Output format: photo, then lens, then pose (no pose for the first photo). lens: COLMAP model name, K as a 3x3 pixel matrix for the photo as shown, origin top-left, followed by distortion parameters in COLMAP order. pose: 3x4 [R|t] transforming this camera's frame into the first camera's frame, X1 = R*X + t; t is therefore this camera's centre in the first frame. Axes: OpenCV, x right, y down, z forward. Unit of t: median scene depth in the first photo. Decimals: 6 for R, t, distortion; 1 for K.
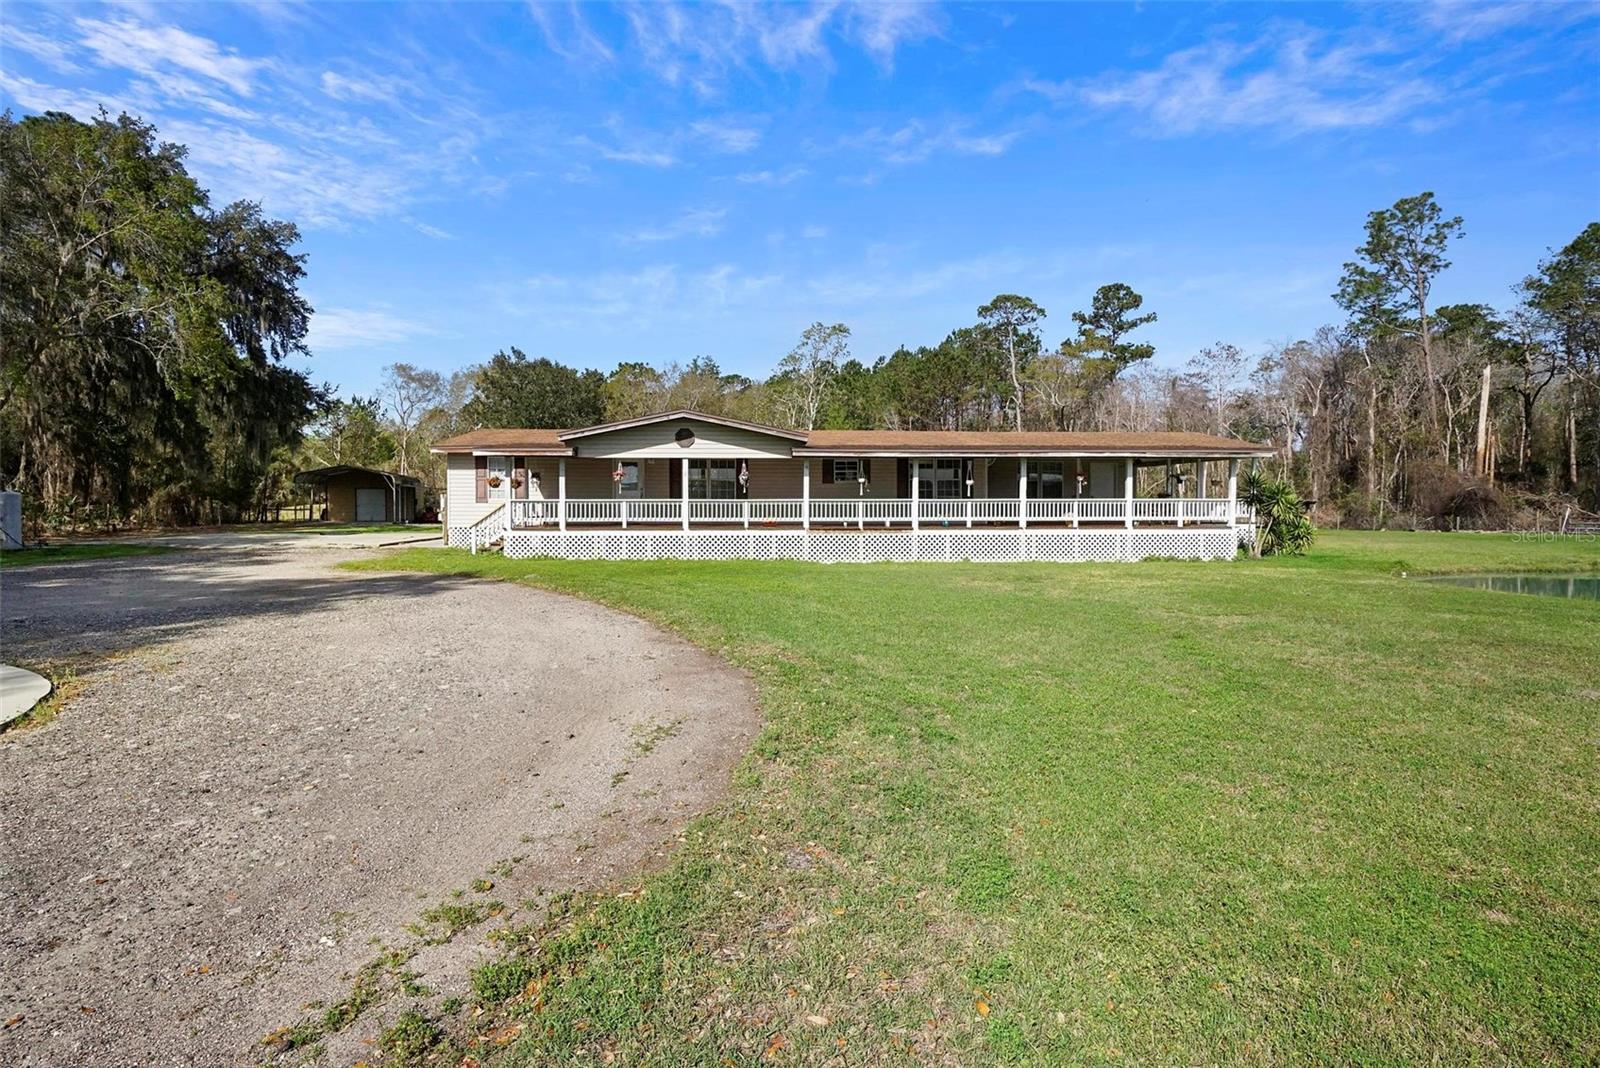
lens RADIAL K [[772.4, 0, 791.5], [0, 772.4, 532.8], [0, 0, 1]] dist [-0.020080, -0.001923]
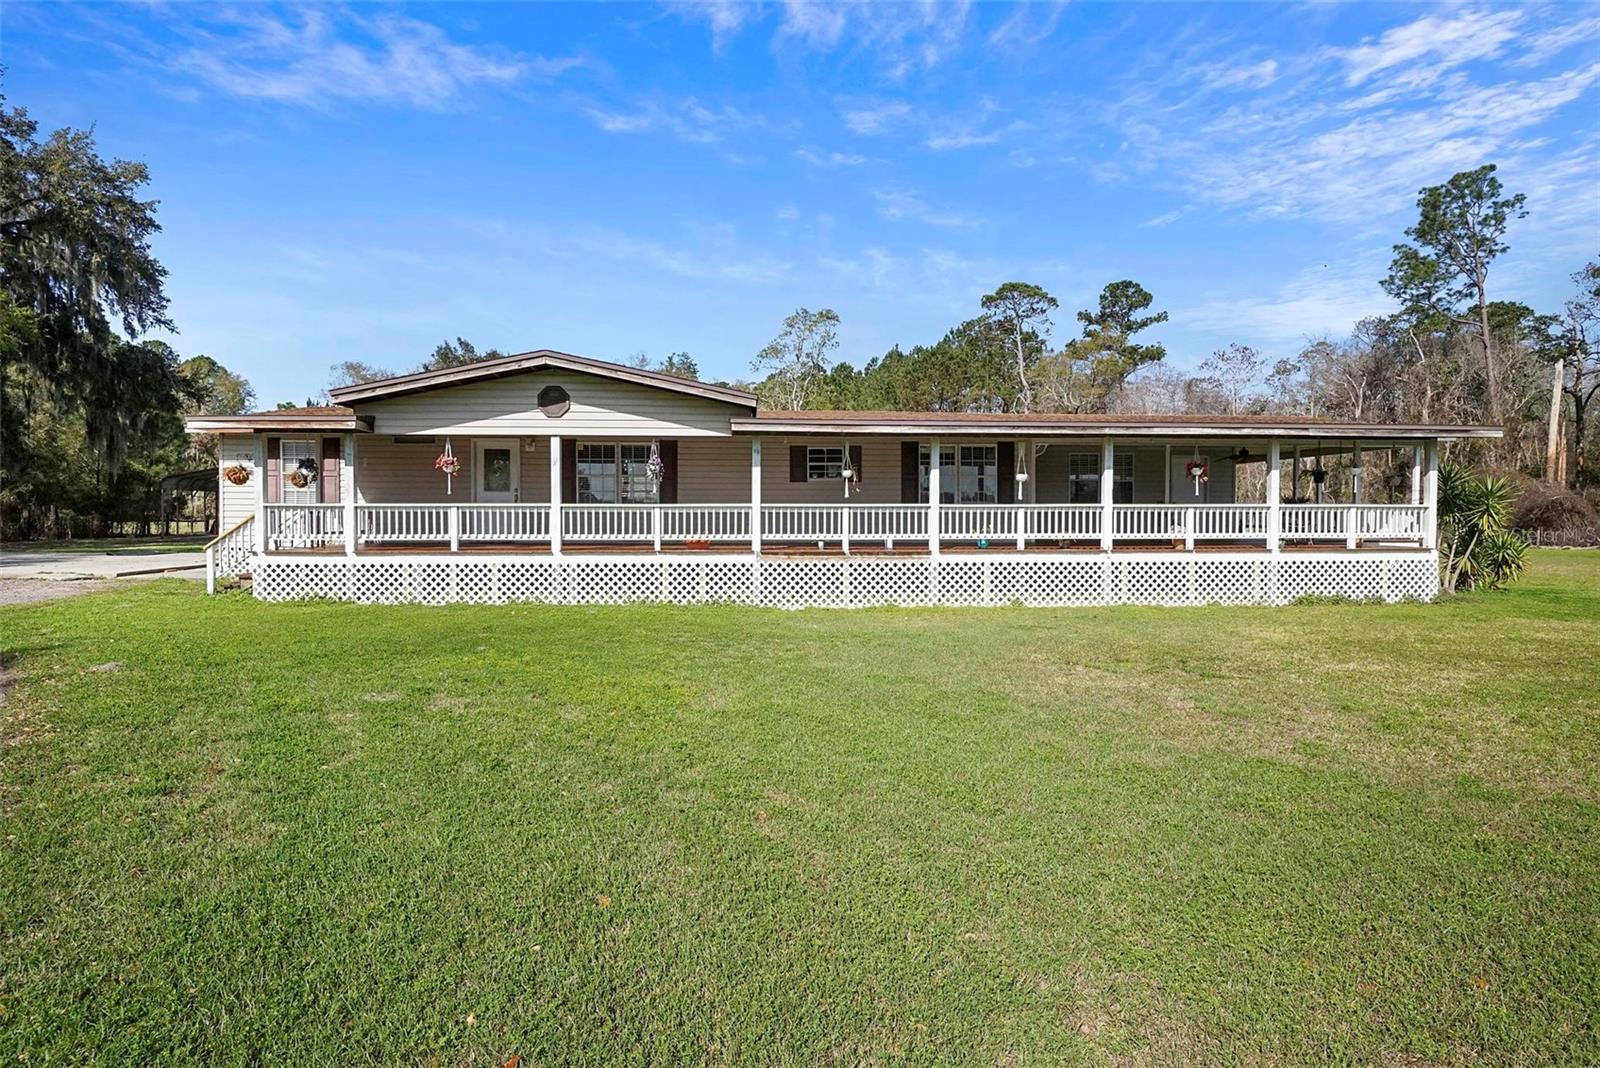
lens RADIAL K [[772.4, 0, 791.5], [0, 772.4, 532.8], [0, 0, 1]] dist [-0.020080, -0.001923]
pose [[0.999950, 0.000799, 0.009970, 0.032251], [-0.000642, 0.999875, -0.015825, -0.008674], [-0.009981, 0.015818, 0.999825, 0.308066]]
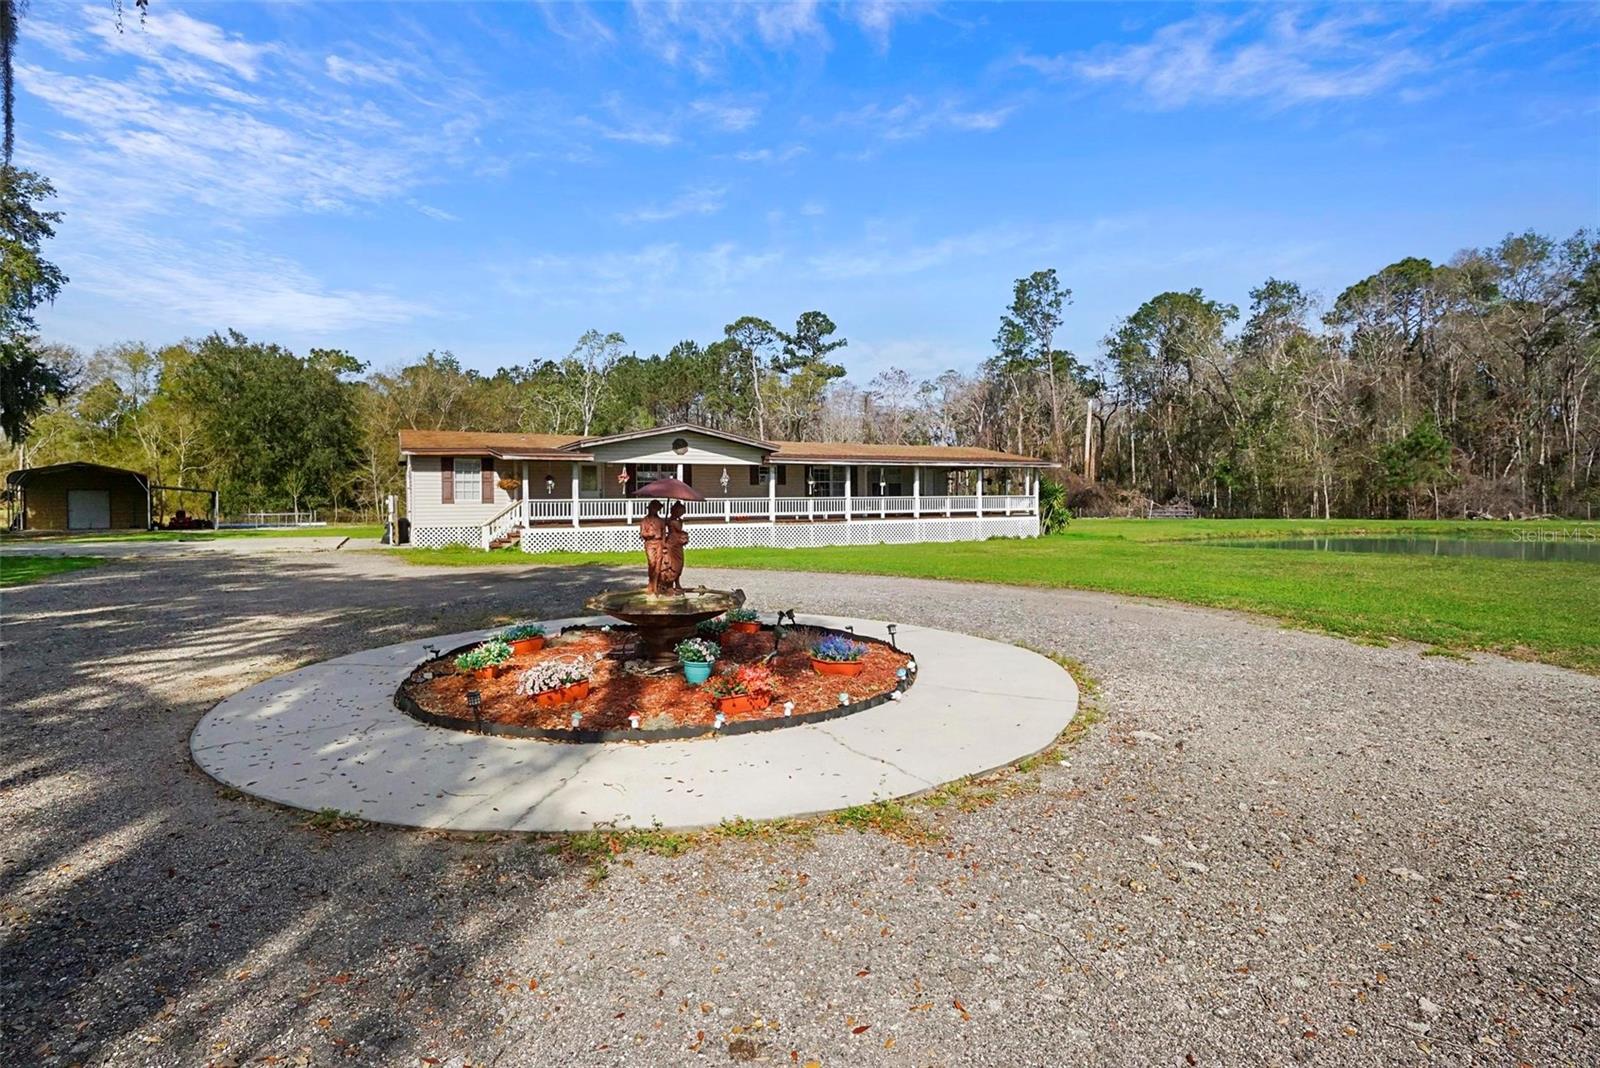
lens RADIAL K [[761.6, 0, 790.4], [0, 761.6, 519.8], [0, 0, 1]] dist [-0.001957, -0.017934]
pose [[0.912770, -0.018271, 0.408065, -0.358944], [0.024975, 0.999626, -0.011106, 0.004996], [-0.407710, 0.020329, 0.912885, -0.102324]]
